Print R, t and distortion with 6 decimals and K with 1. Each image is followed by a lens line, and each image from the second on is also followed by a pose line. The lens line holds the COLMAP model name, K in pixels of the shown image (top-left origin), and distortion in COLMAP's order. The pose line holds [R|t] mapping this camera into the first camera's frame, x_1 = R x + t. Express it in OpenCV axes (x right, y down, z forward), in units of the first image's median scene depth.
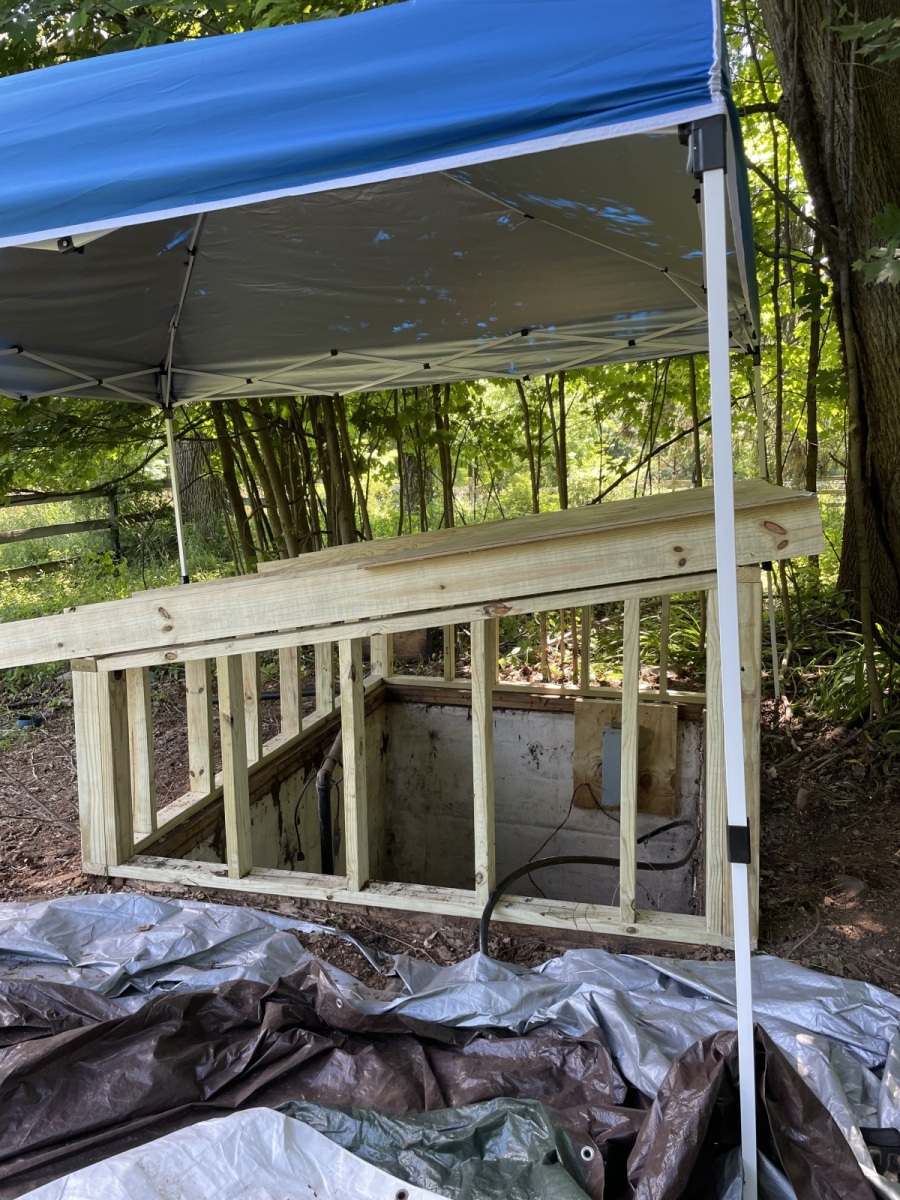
lens RADIAL K [[915.7, 0, 446.5], [0, 915.7, 598.6], [0, 0, 1]] dist [0.082931, -0.121265]
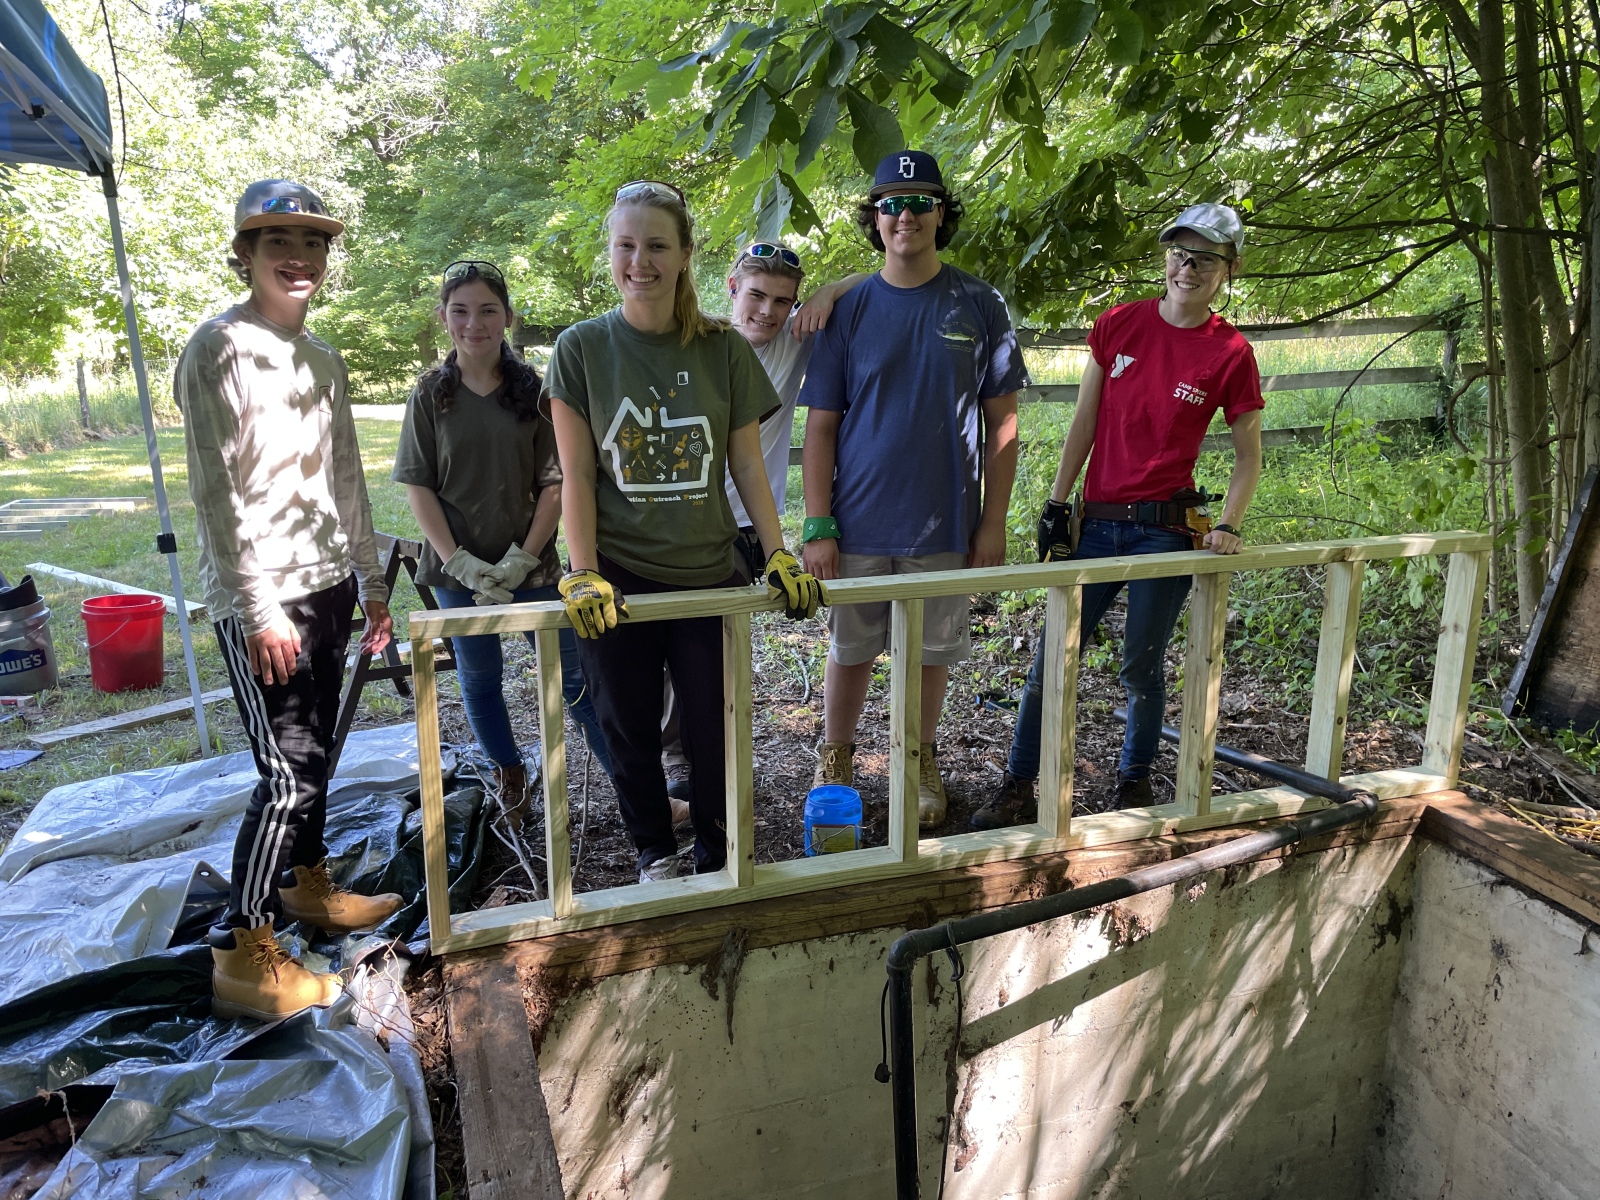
lens RADIAL K [[1220.9, 0, 800.0], [0, 1220.9, 600.0], [0, 0, 1]] dist [0.082931, -0.121265]
pose [[0.570140, 0.229882, -0.788729, 0.223636], [-0.136813, 0.973215, 0.184755, -0.073569], [0.810075, 0.002572, 0.586320, 0.410671]]
